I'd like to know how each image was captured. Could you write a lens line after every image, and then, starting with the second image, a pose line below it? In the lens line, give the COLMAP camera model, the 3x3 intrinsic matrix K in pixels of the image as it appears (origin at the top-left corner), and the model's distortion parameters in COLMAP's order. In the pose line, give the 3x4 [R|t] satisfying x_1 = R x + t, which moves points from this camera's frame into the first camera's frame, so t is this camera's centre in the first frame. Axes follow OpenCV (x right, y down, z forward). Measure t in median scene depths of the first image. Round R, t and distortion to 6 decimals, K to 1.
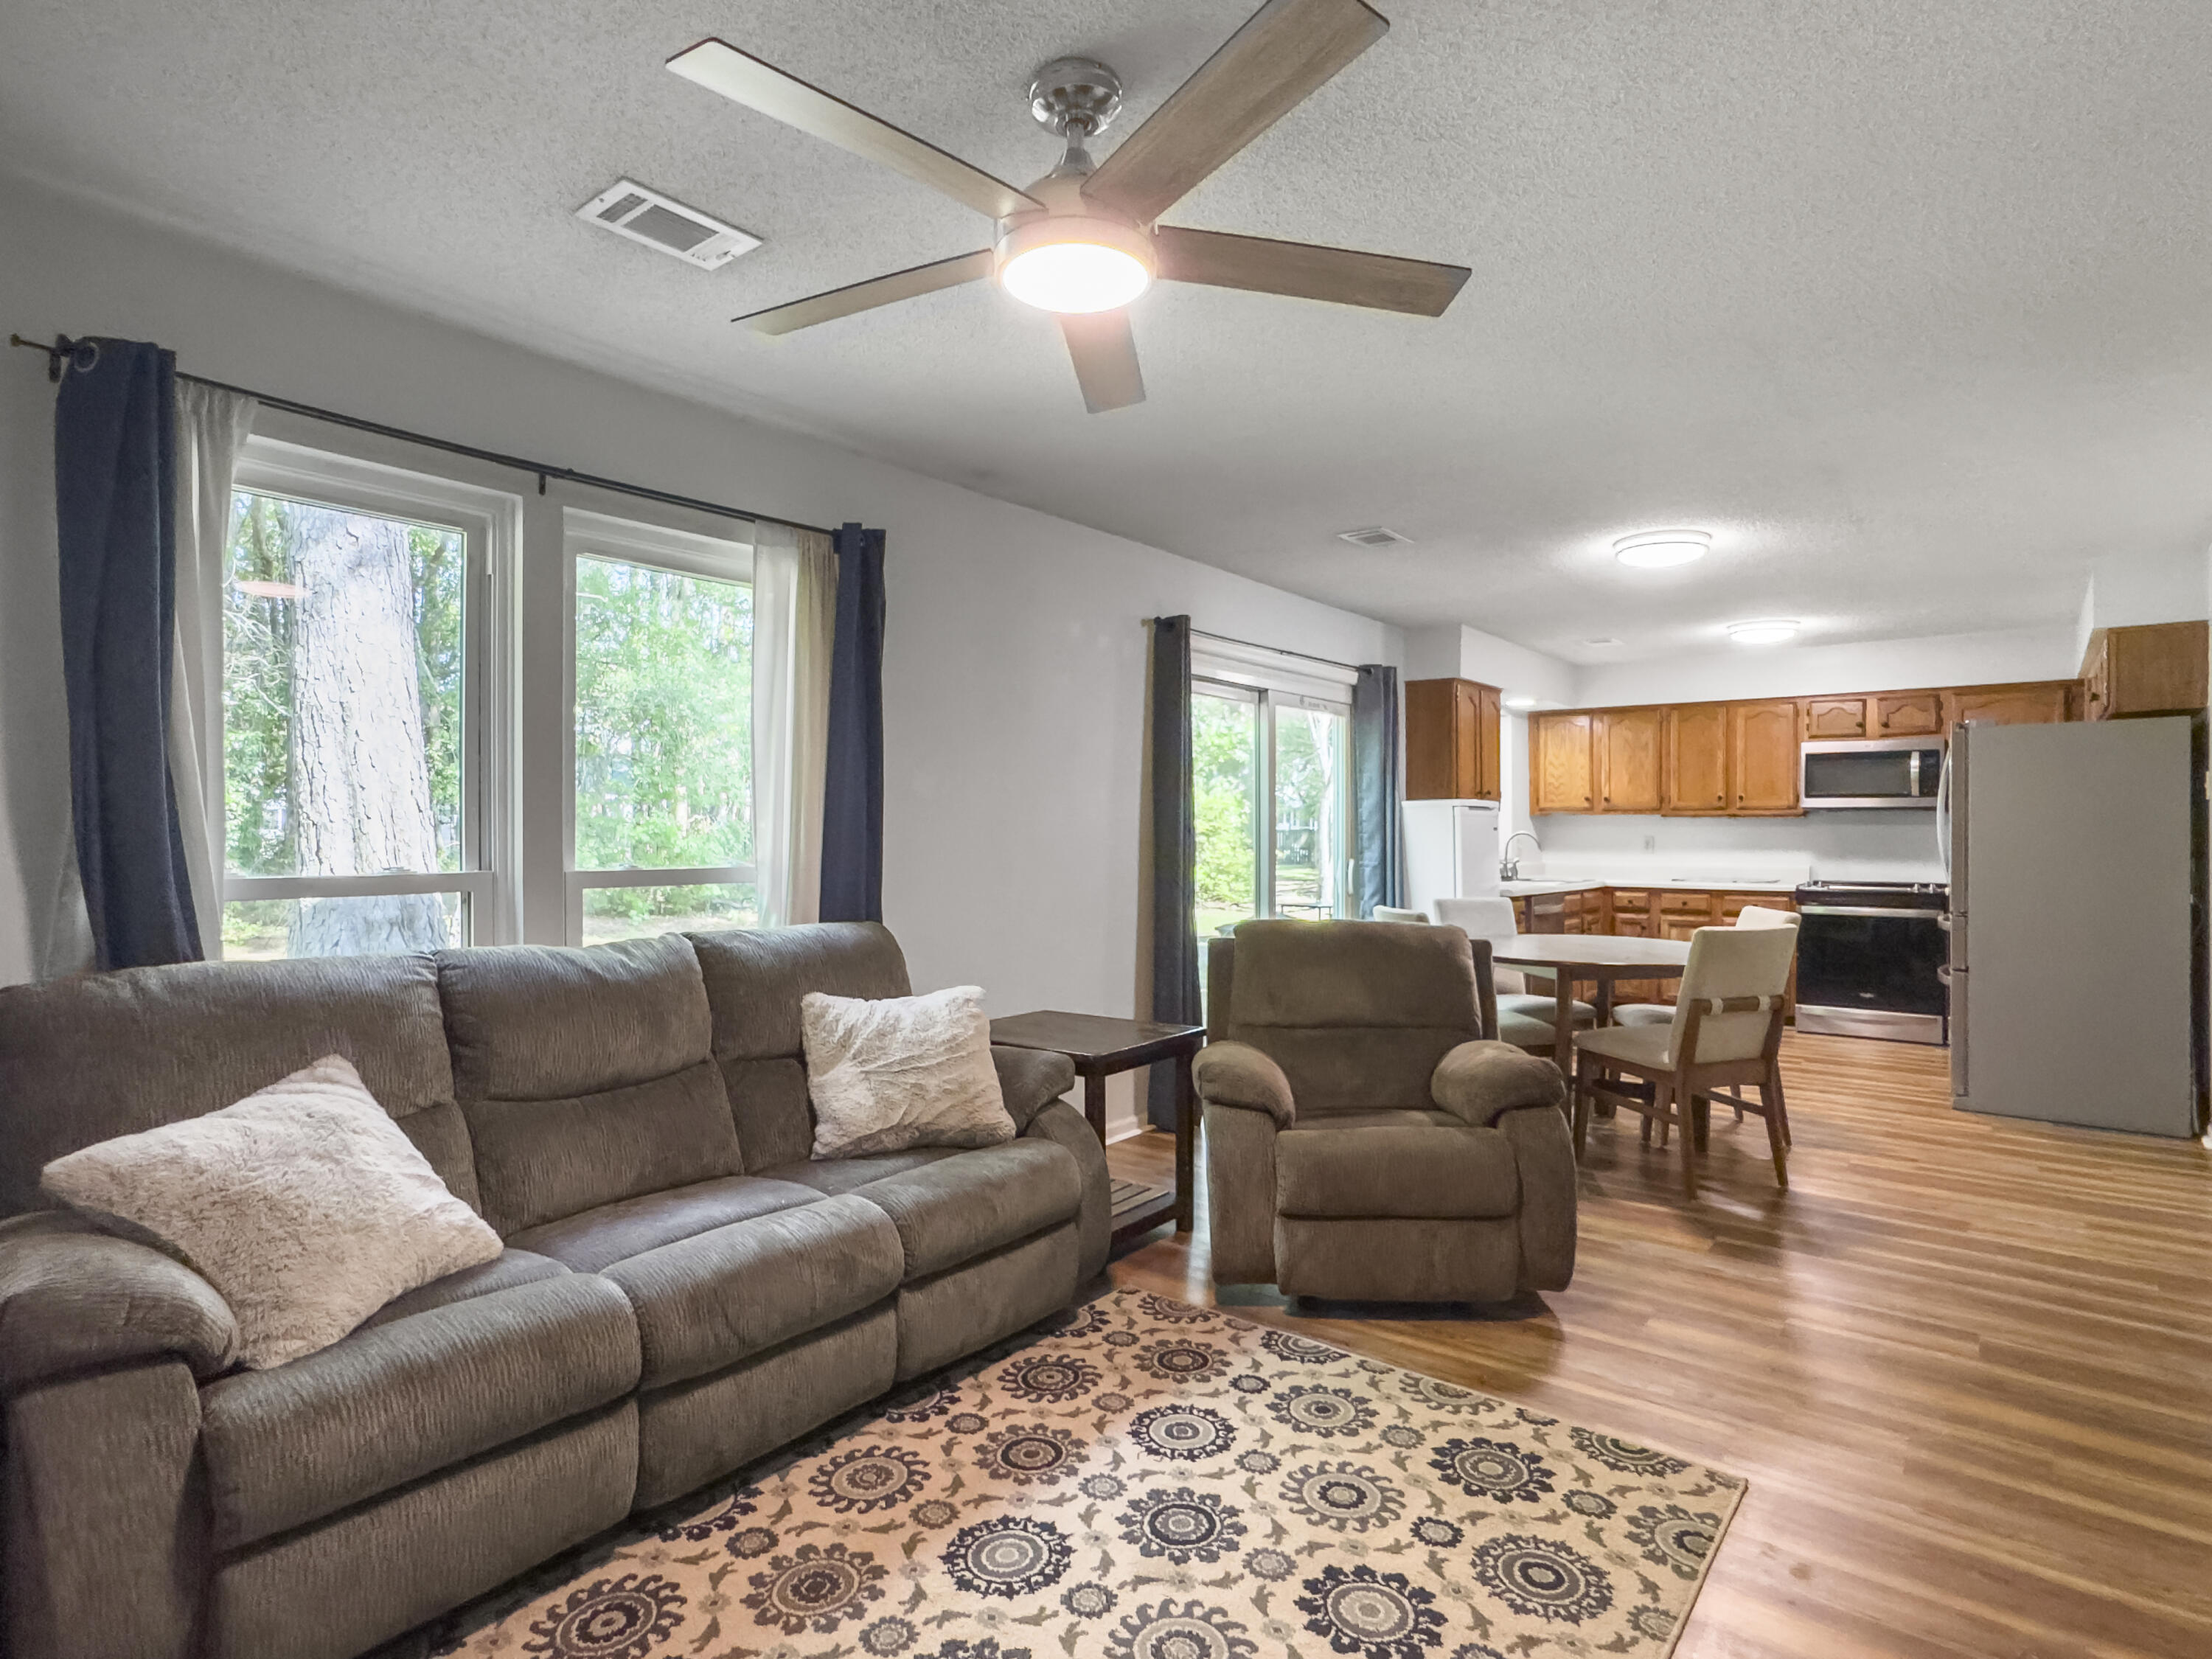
lens RADIAL K [[1169.4, 0, 1106.0], [0, 1169.4, 829.5], [0, 0, 1]] dist [-0.060140, 0.052543]
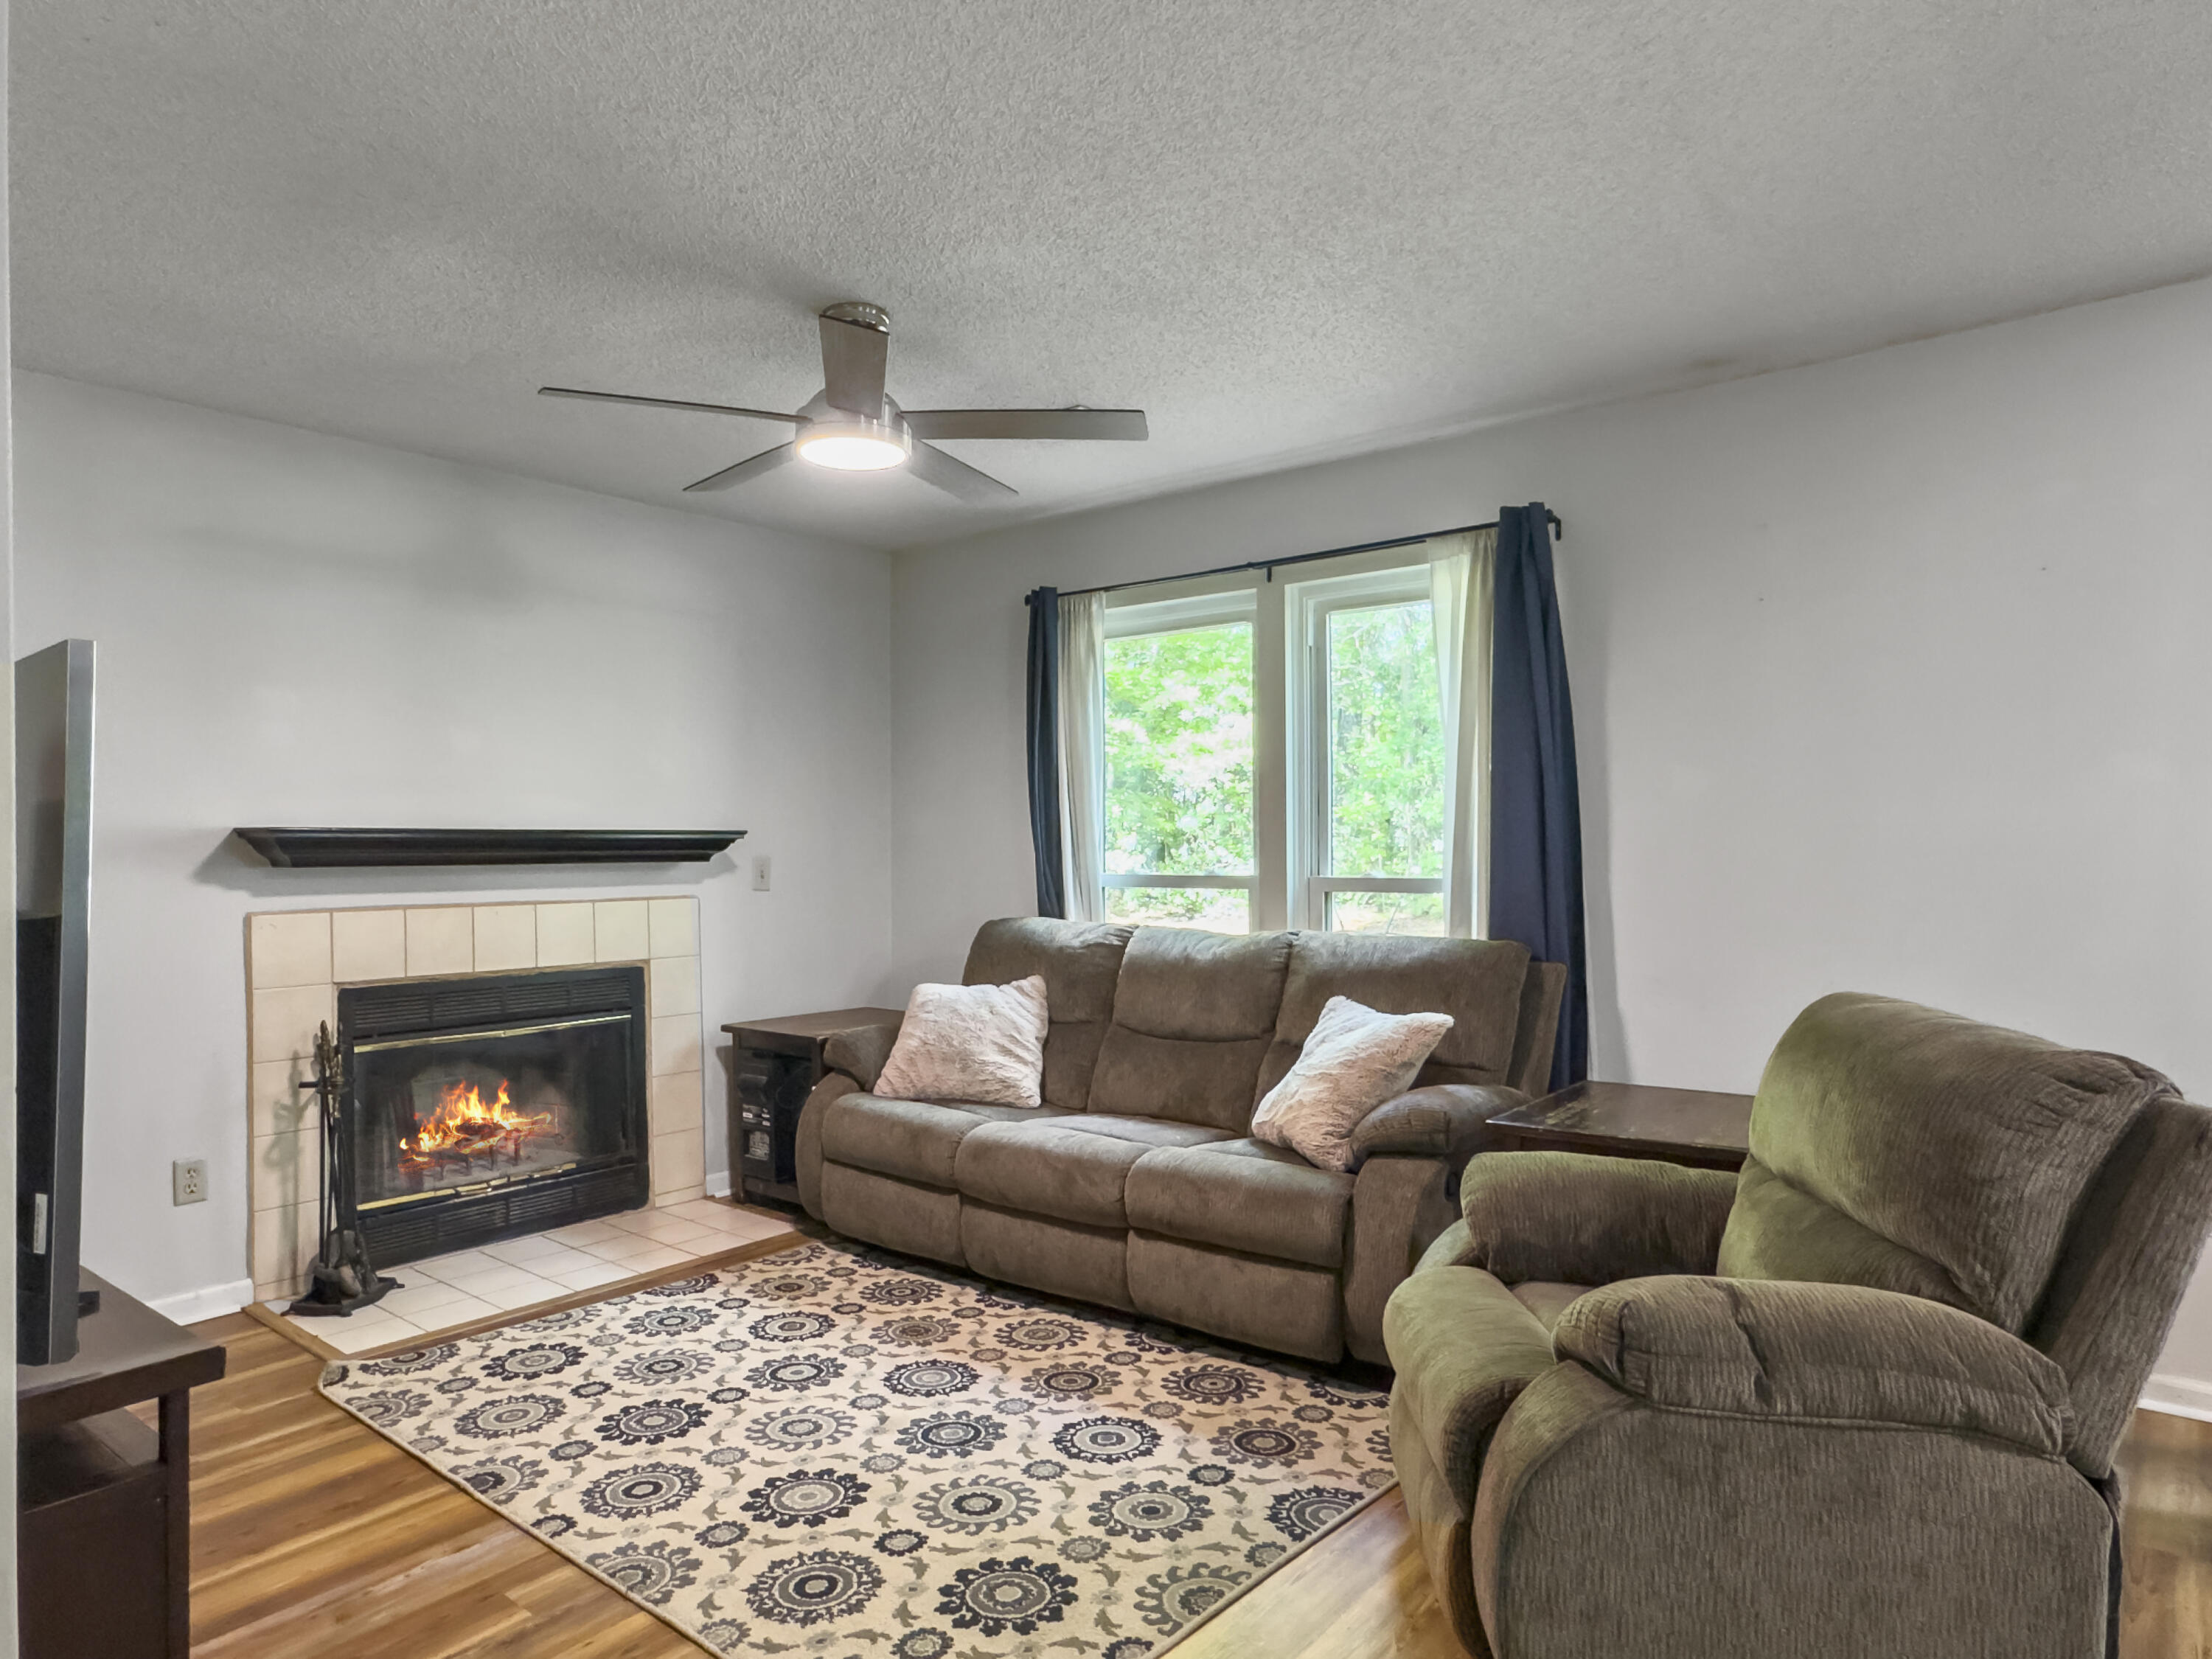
lens RADIAL K [[1341.3, 0, 1106.0], [0, 1341.3, 829.5], [0, 0, 1]] dist [-0.110573, 0.135406]
pose [[-0.015943, -0.014683, -0.999765, 1.342717], [0.014208, 0.999788, -0.014910, 0.005674], [0.999772, -0.014442, -0.015731, 1.122096]]
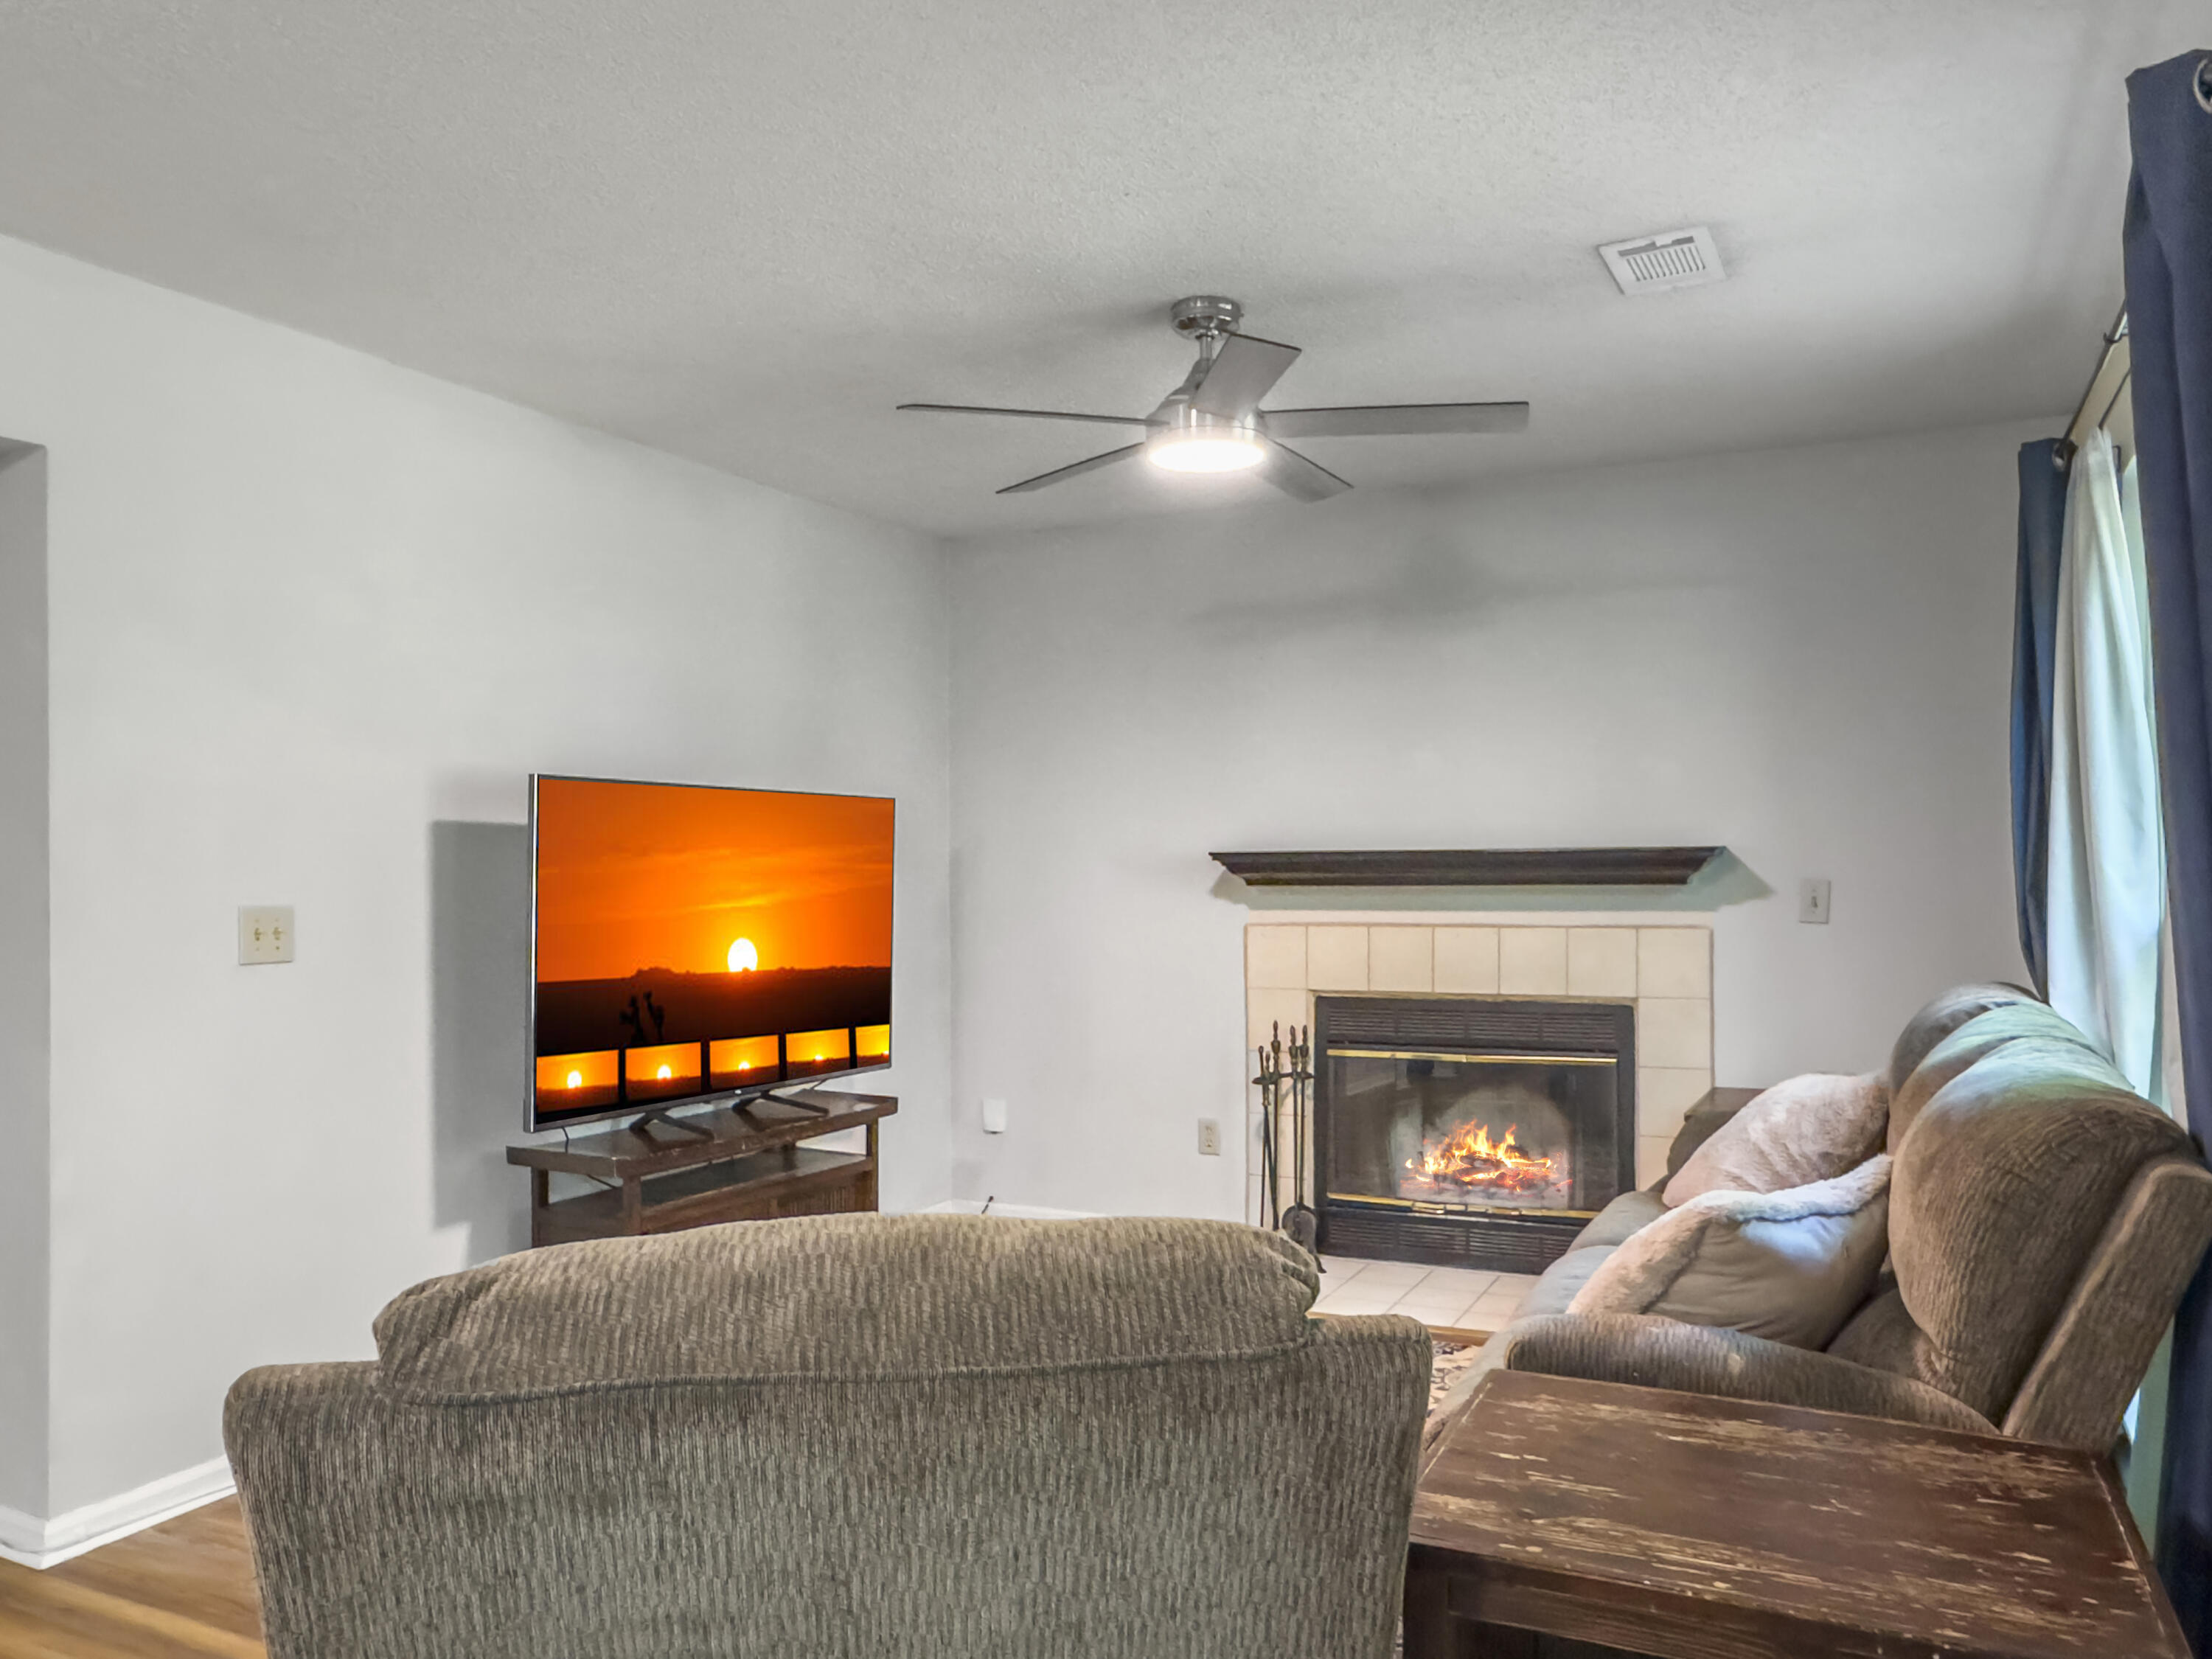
lens RADIAL K [[1572.1, 0, 1106.0], [0, 1572.1, 829.5], [0, 0, 1]] dist [-0.071261, 0.002029]
pose [[-0.977496, 0.000519, -0.210952, 0.394052], [0.007786, 0.999404, -0.033620, 0.006927], [0.210808, -0.034506, -0.976918, 2.299736]]
